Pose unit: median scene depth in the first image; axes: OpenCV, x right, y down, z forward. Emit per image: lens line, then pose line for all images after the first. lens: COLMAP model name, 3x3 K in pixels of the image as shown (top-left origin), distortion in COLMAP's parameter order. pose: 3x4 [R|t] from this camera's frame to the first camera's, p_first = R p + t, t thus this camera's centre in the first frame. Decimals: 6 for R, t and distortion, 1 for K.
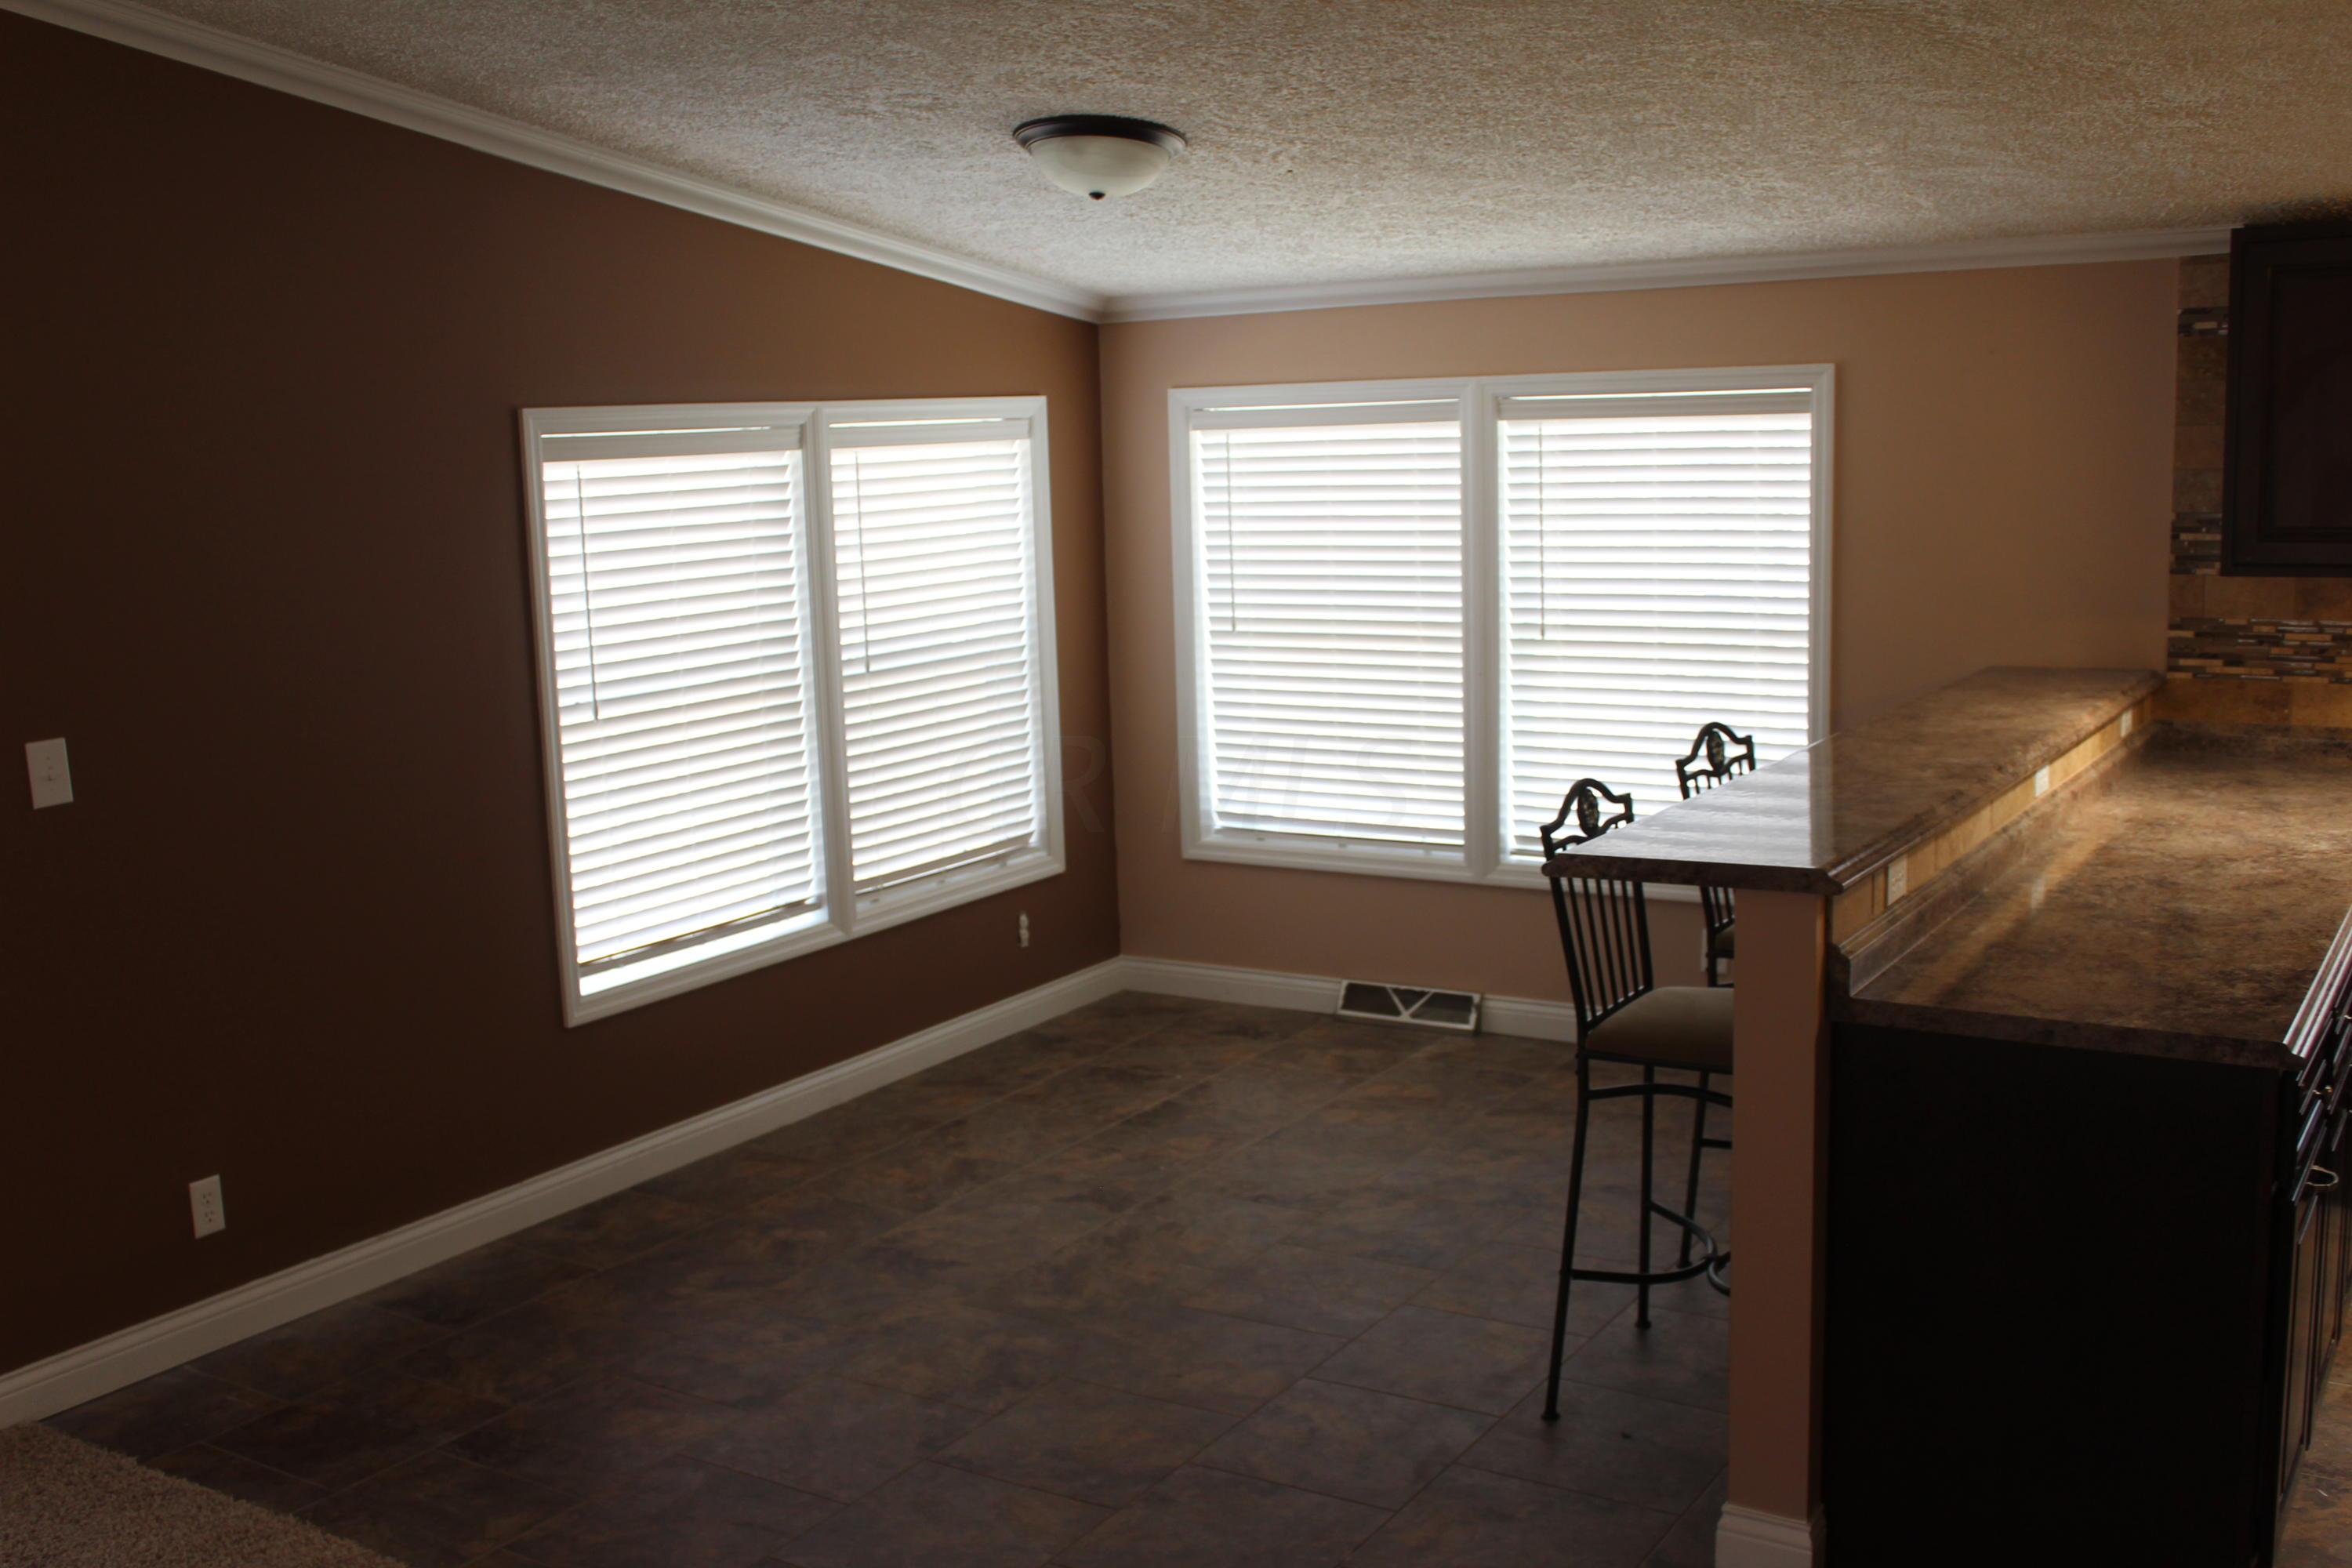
lens RADIAL K [[2293.5, 0, 1167.2], [0, 2293.5, 841.4], [0, 0, 1]] dist [-0.139352, 0.175038]
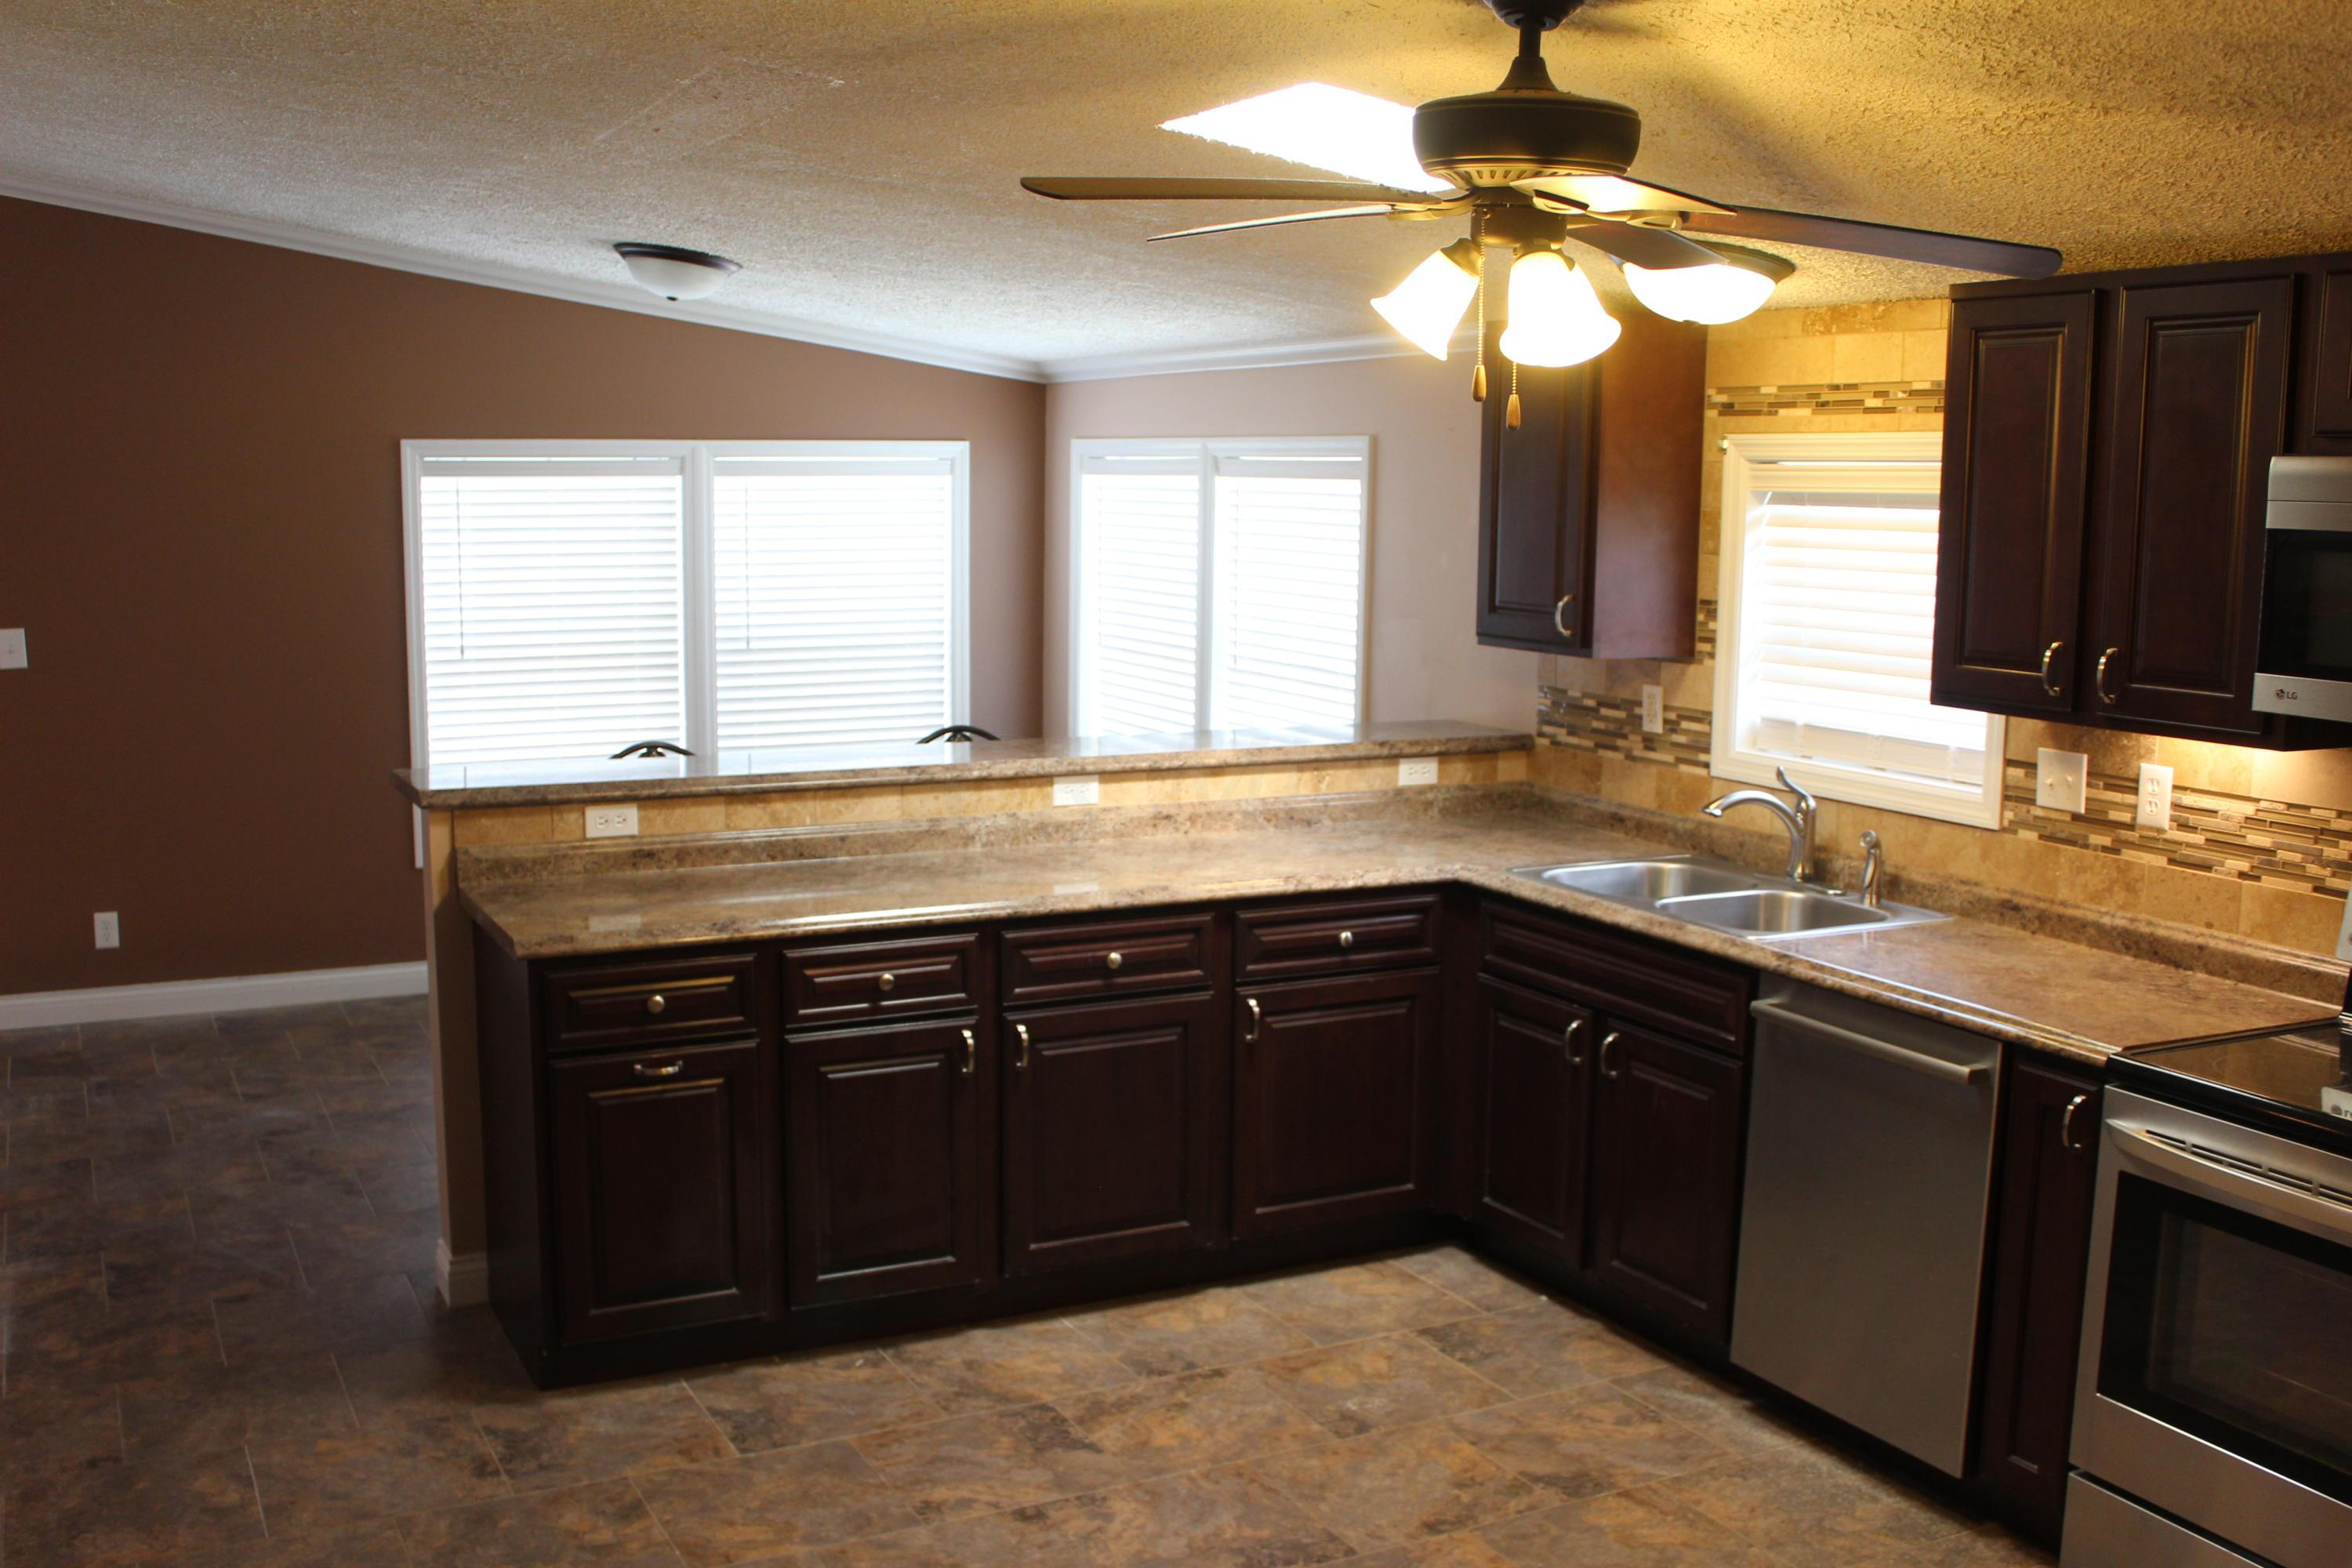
lens RADIAL K [[2293.5, 0, 1167.2], [0, 2293.5, 841.4], [0, 0, 1]] dist [-0.139352, 0.175038]
pose [[0.858978, 0.124827, -0.496563, 0.843722], [-0.128684, 0.991329, 0.026598, -0.033522], [0.495578, 0.041053, 0.867593, -0.012195]]
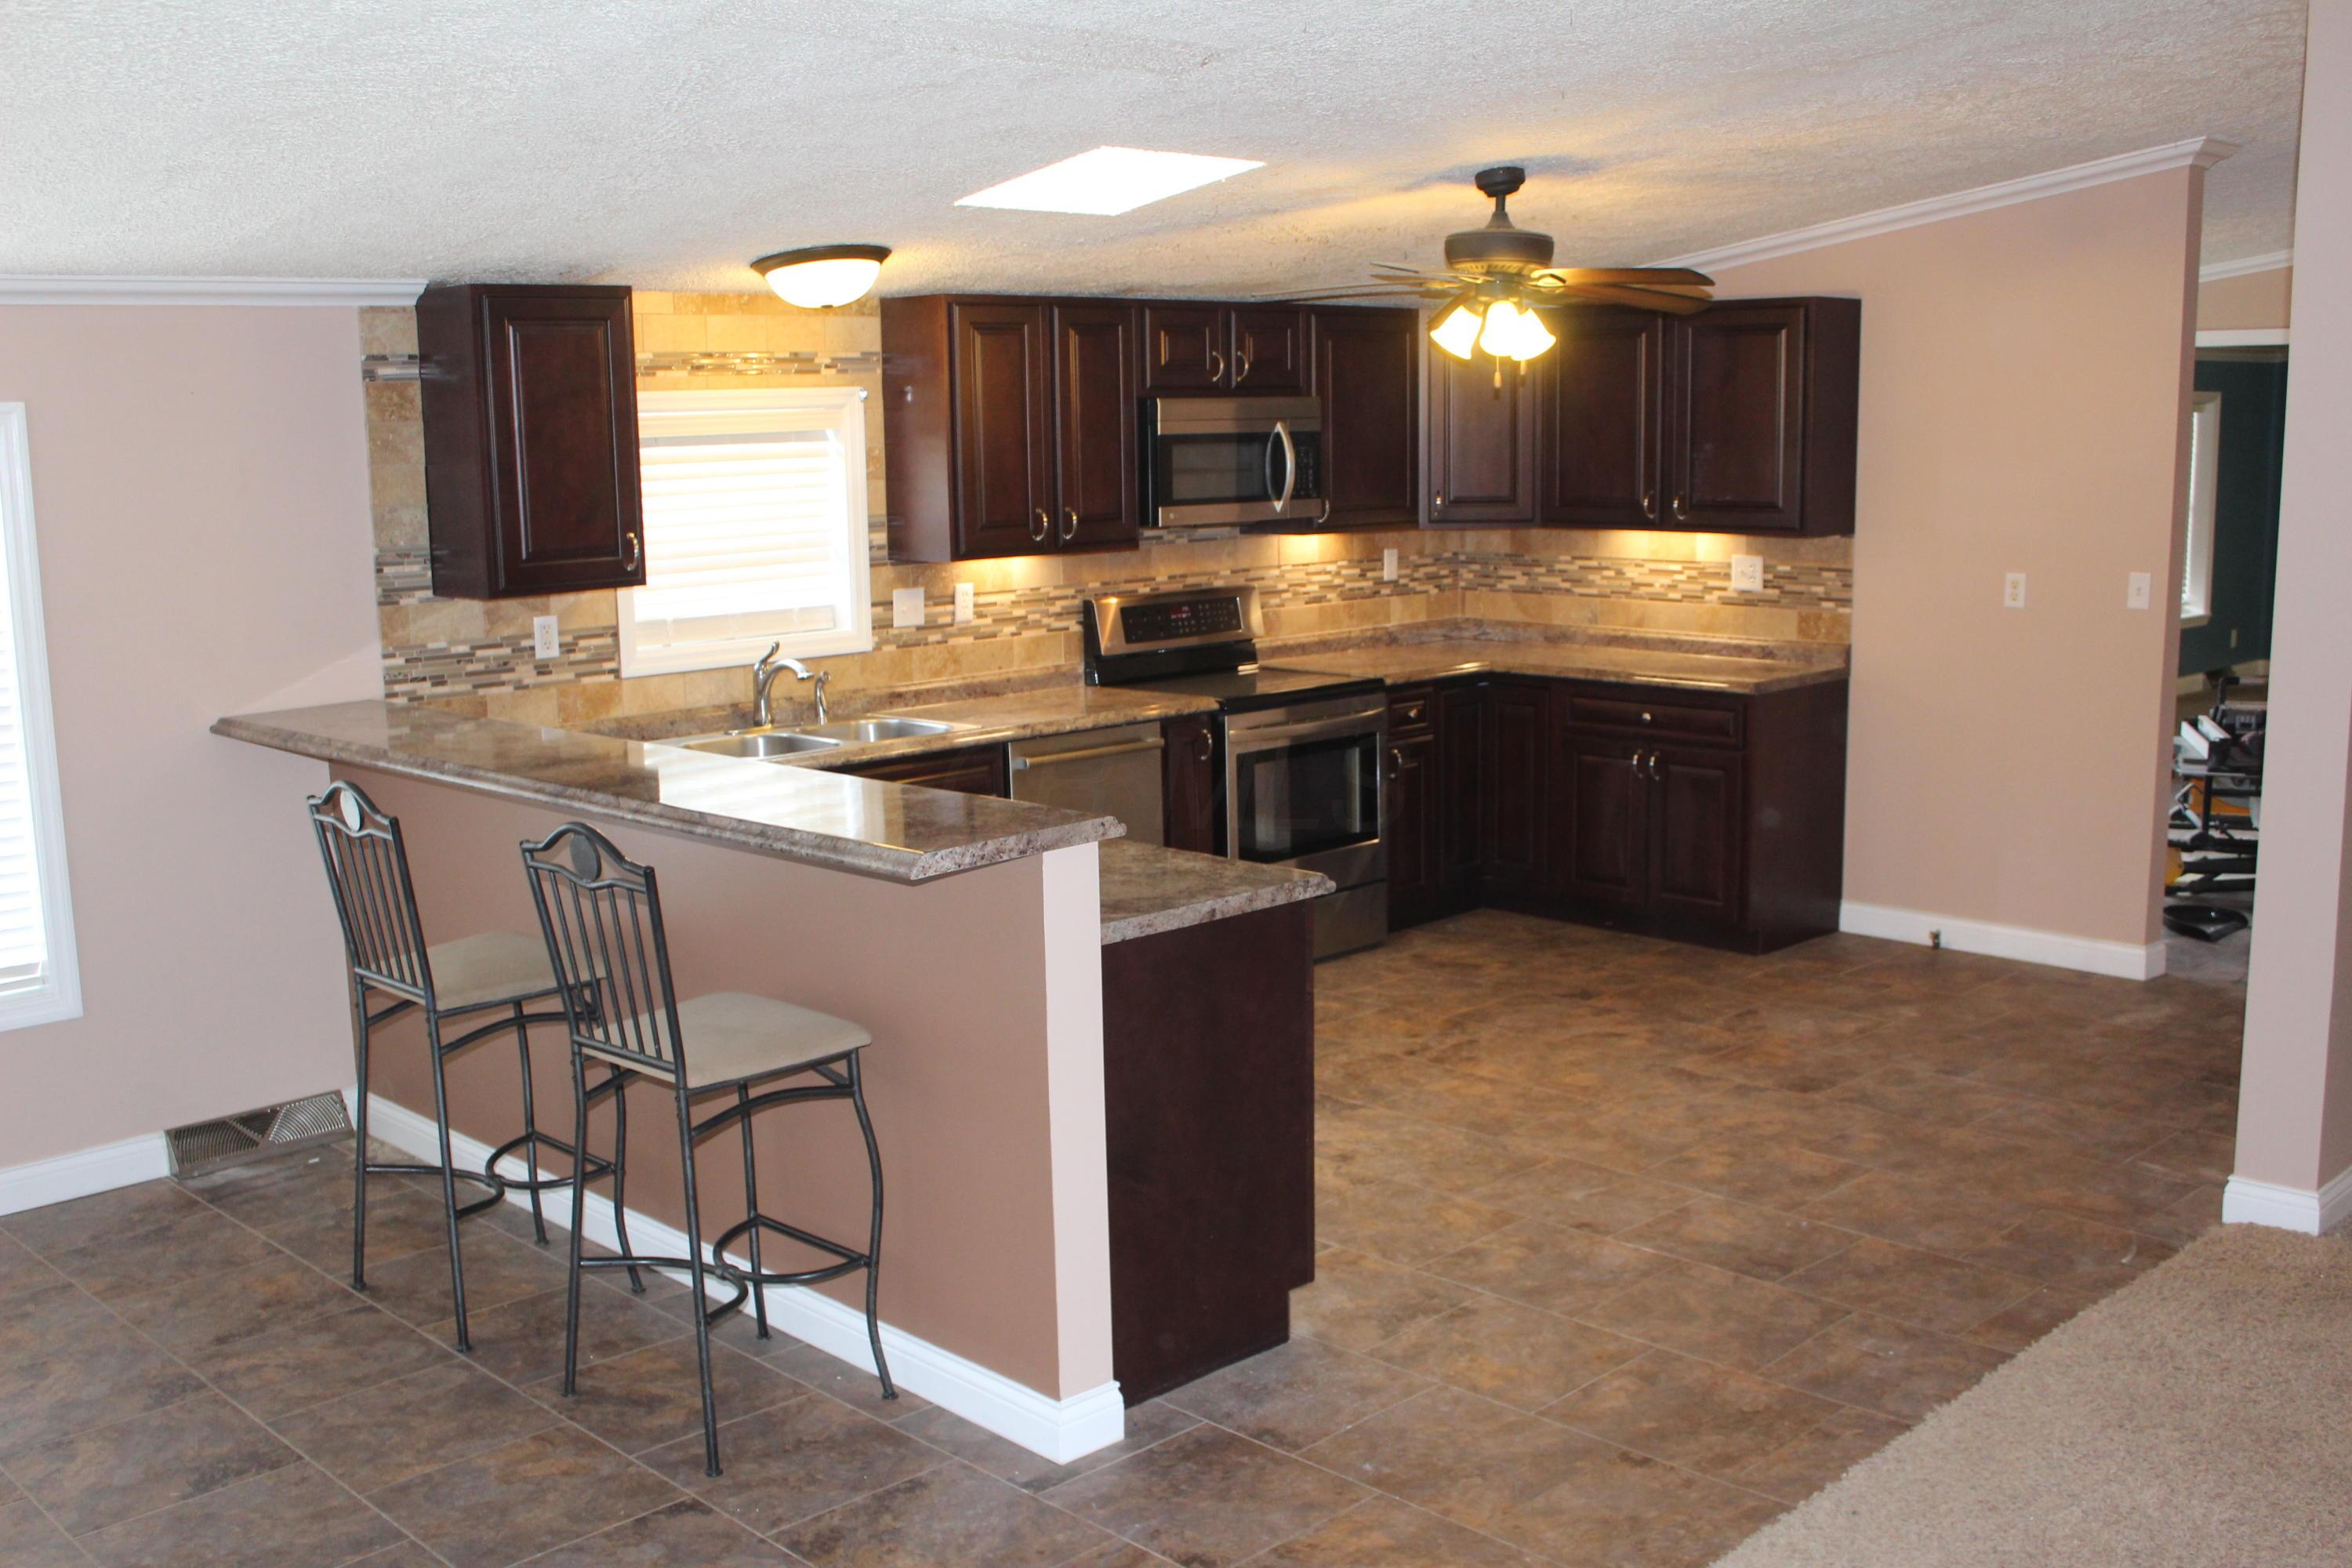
lens RADIAL K [[2293.5, 0, 1167.2], [0, 2293.5, 841.4], [0, 0, 1]] dist [-0.139352, 0.175038]
pose [[0.222660, -0.148326, 0.963547, -0.507564], [0.184109, 0.976971, 0.107848, -0.057928], [-0.957354, 0.153385, 0.244840, 0.406200]]
